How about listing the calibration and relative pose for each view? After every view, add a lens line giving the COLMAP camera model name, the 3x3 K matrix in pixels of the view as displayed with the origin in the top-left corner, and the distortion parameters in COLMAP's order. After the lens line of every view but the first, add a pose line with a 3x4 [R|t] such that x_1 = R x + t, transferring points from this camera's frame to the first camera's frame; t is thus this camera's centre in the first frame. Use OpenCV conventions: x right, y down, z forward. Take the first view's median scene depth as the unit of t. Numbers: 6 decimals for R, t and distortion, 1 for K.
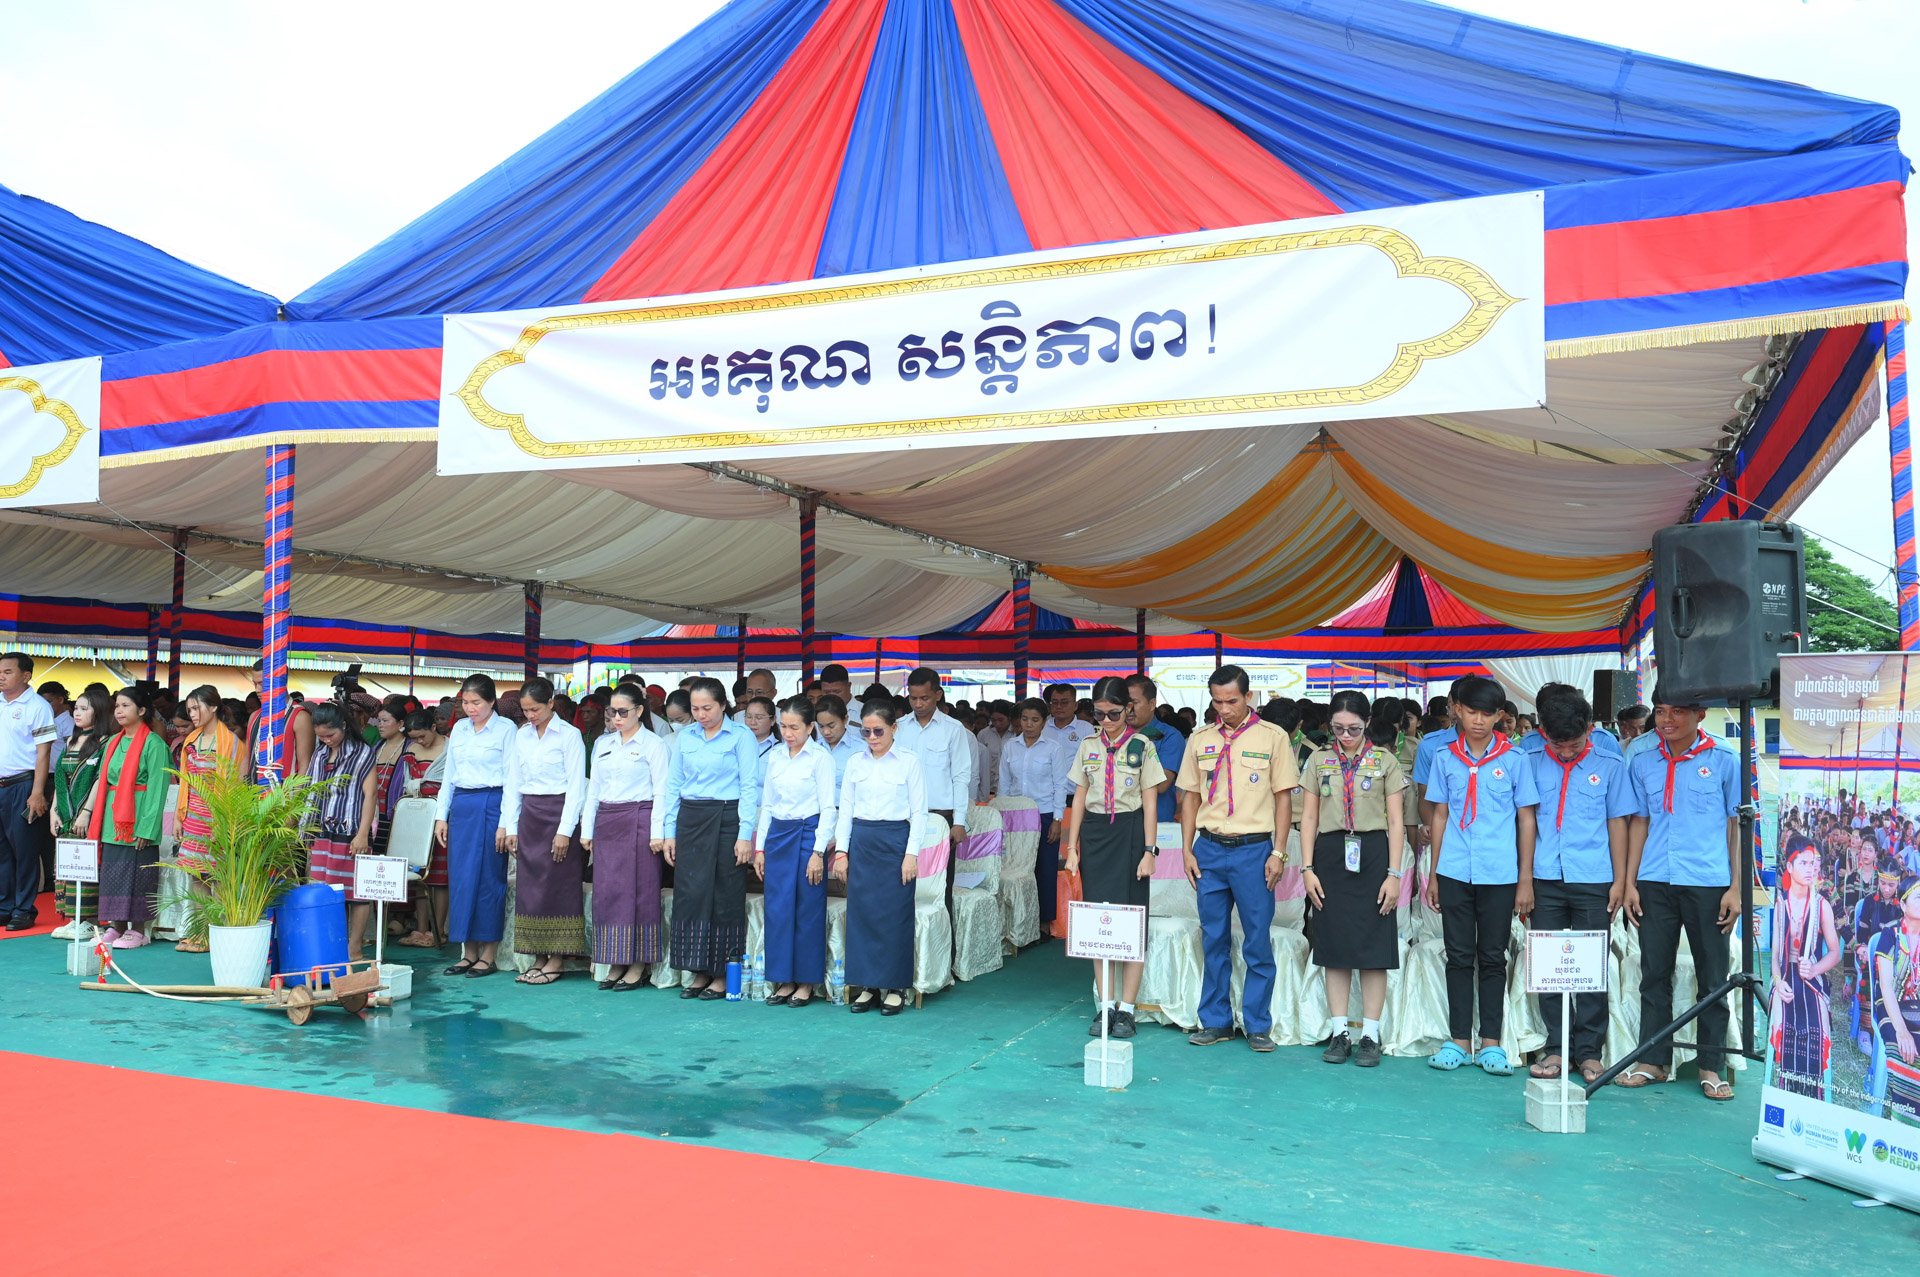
lens RADIAL K [[1519.0, 0, 952.9], [0, 1519.0, 646.6], [0, 0, 1]] dist [-0.012753, 0.013149]
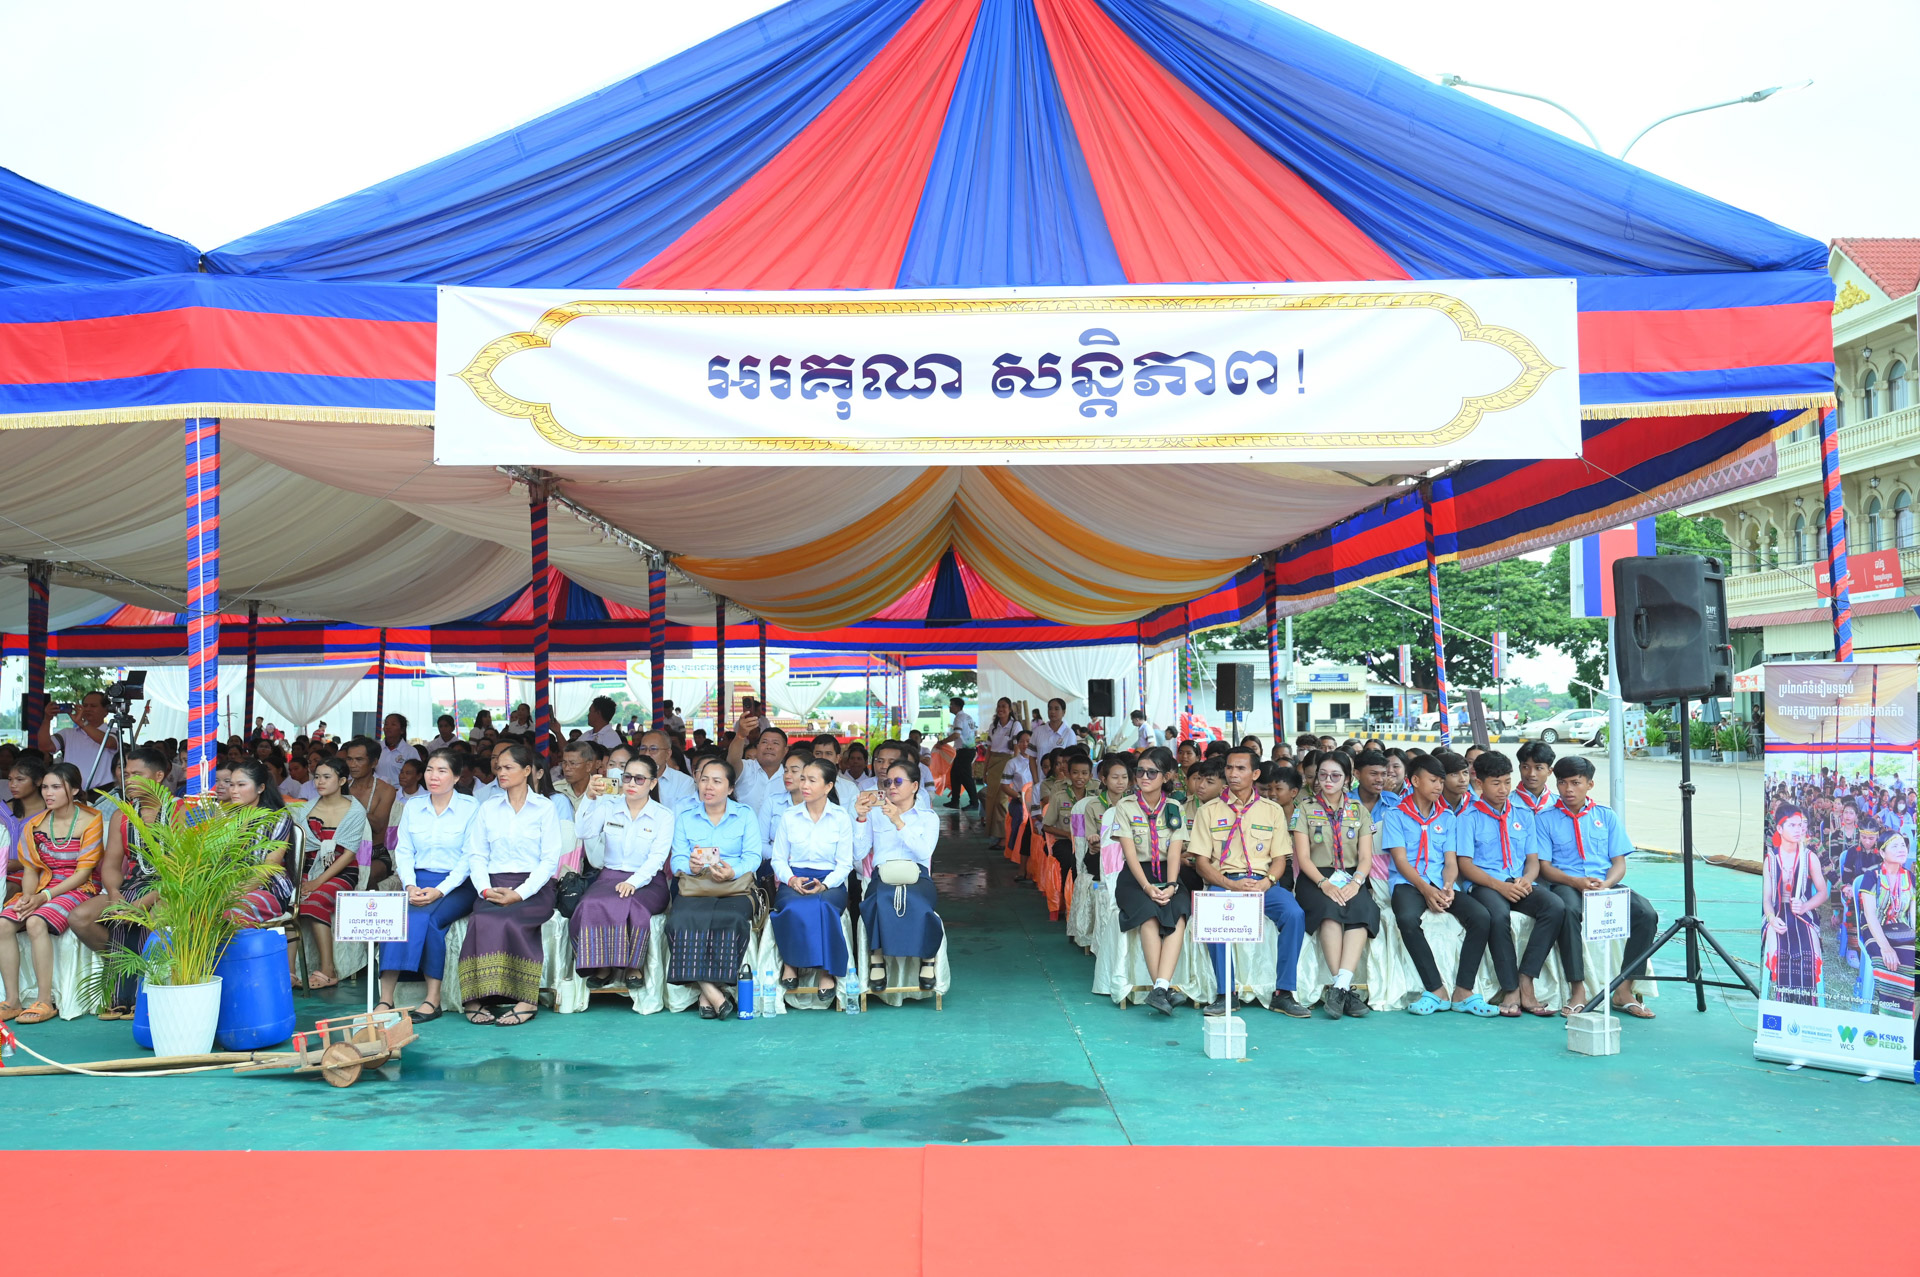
lens RADIAL K [[1592.6, 0, 959.1], [0, 1592.6, 642.0], [0, 0, 1]] dist [-0.002601, -0.000280]
pose [[0.925244, -0.000638, 0.379372, -0.467246], [-0.001562, 0.999984, 0.005491, -0.015268], [-0.379370, -0.005674, 0.925228, 0.010255]]
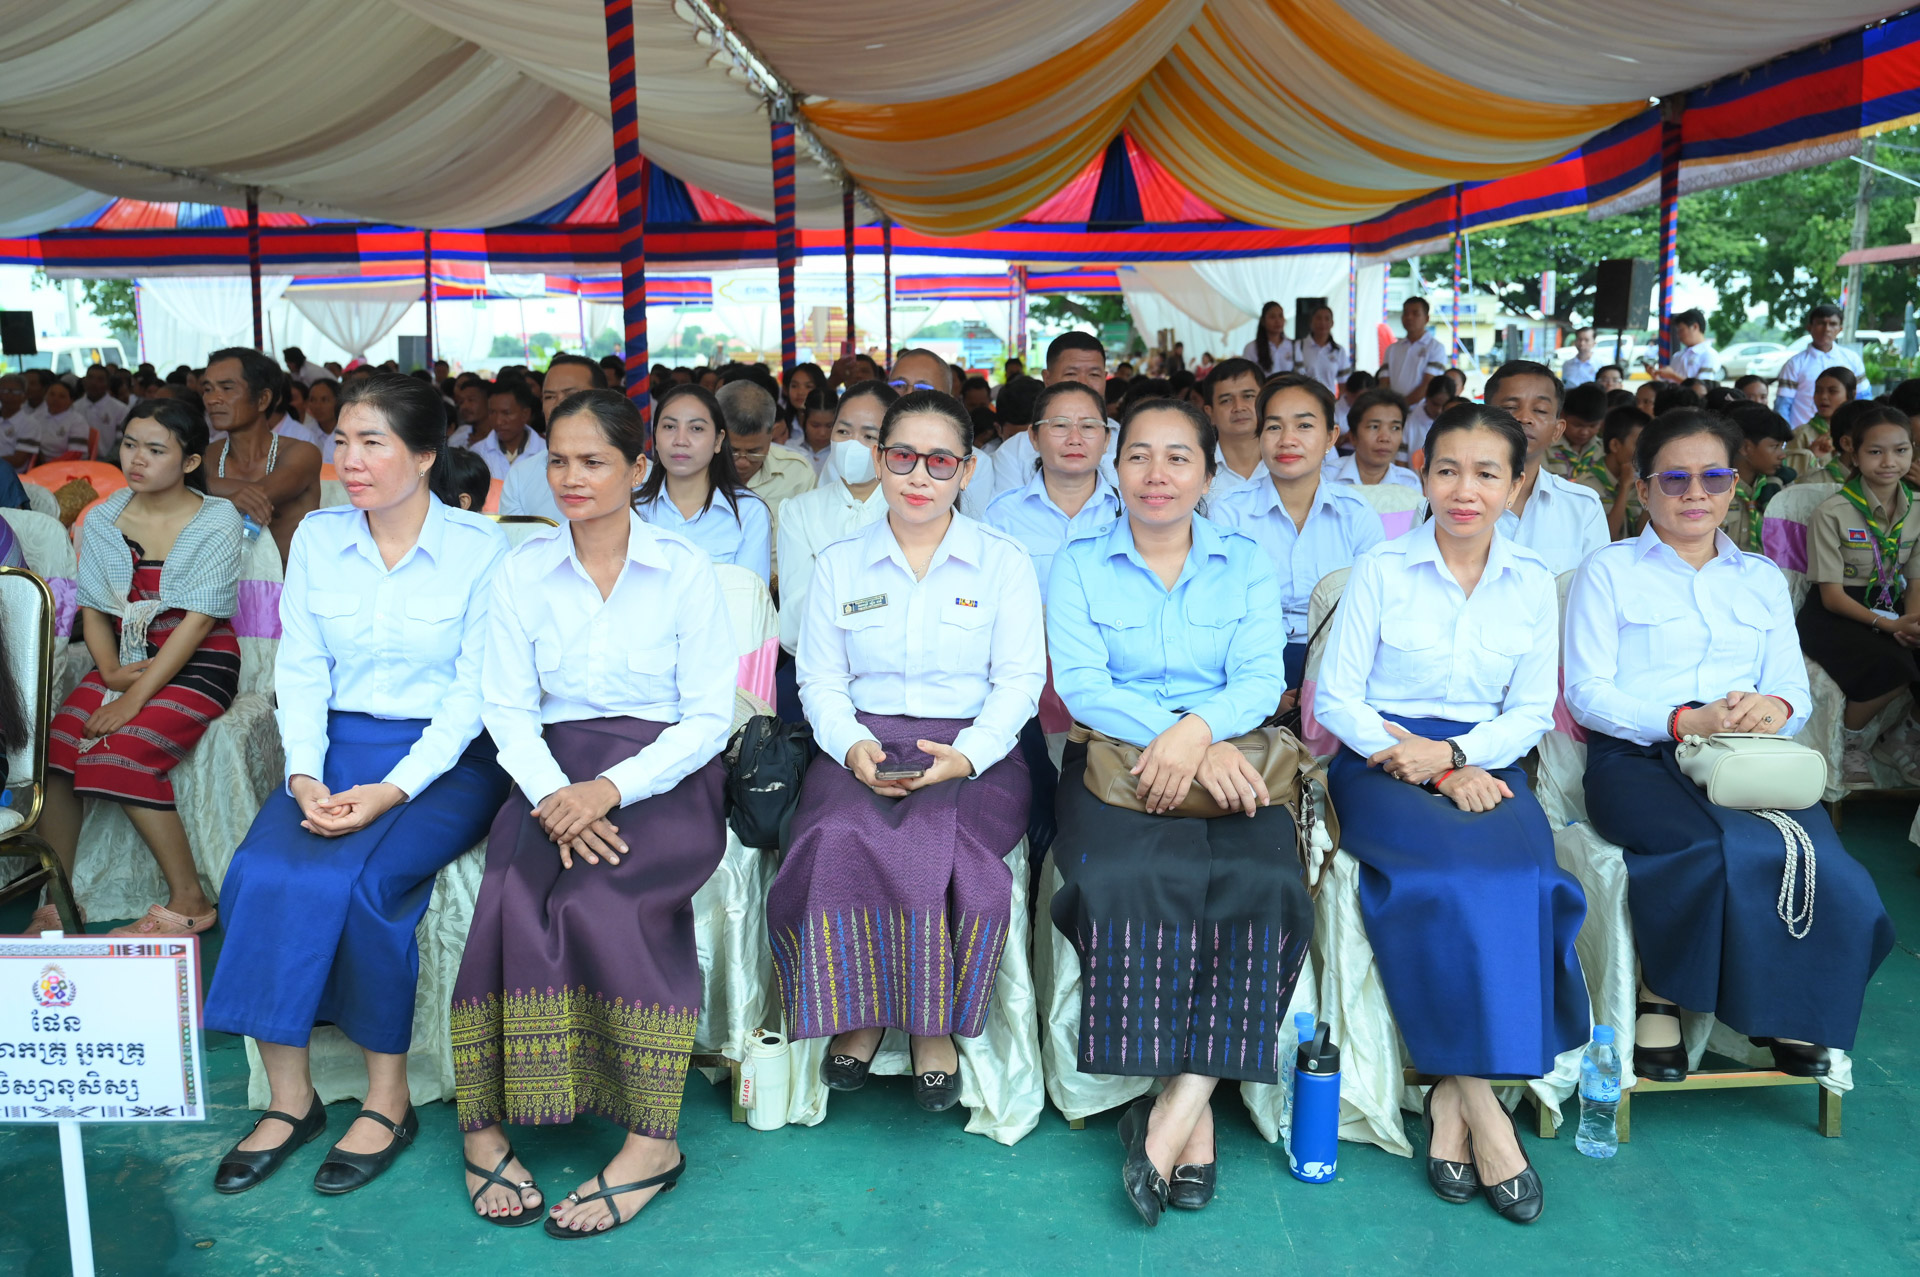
lens RADIAL K [[1592.6, 0, 960.6], [0, 1592.6, 618.2], [0, 0, 1]] dist [-0.002601, -0.000280]
pose [[0.942130, -0.070200, 0.327815, -0.365981], [-0.002781, 0.976160, 0.217034, 0.047323], [-0.335236, -0.205386, 0.919475, 0.865736]]
